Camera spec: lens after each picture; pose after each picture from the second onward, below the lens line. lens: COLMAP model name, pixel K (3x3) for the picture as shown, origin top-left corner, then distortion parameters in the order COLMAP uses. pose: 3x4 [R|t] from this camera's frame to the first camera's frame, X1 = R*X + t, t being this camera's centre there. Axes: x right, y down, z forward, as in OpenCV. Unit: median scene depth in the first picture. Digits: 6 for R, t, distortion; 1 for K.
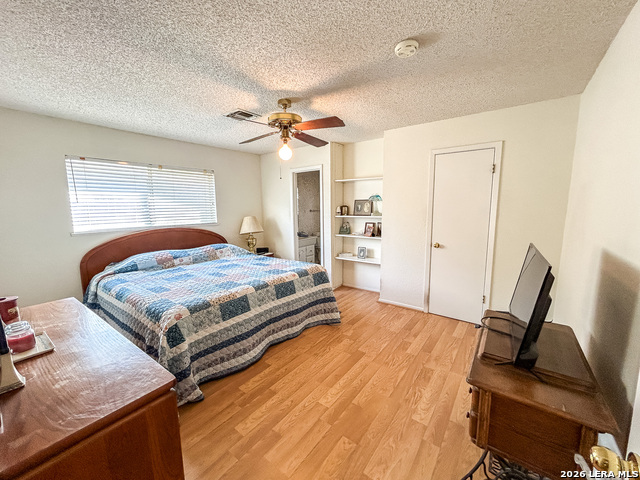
lens RADIAL K [[259.6, 0, 320.4], [0, 259.6, 238.5], [0, 0, 1]] dist [-0.003111, -0.000372]
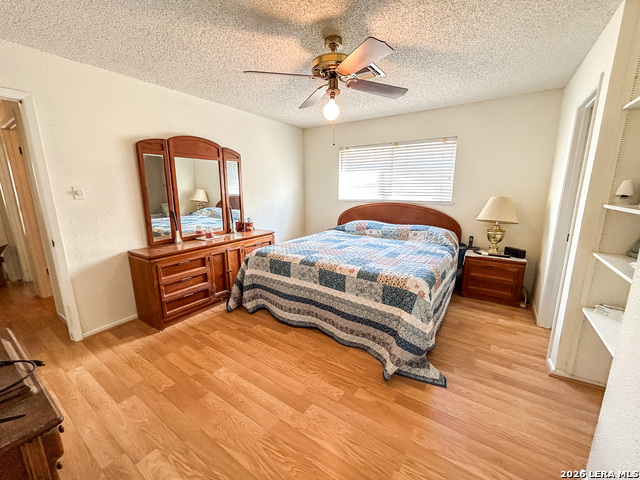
lens RADIAL K [[259.6, 0, 321.7], [0, 259.6, 241.1], [0, 0, 1]] dist [-0.003111, -0.000372]
pose [[0.047545, 0.214039, -0.975667, 0.666244], [-0.123718, 0.970513, 0.206879, -0.097851], [0.991178, 0.110872, 0.072624, 0.903173]]
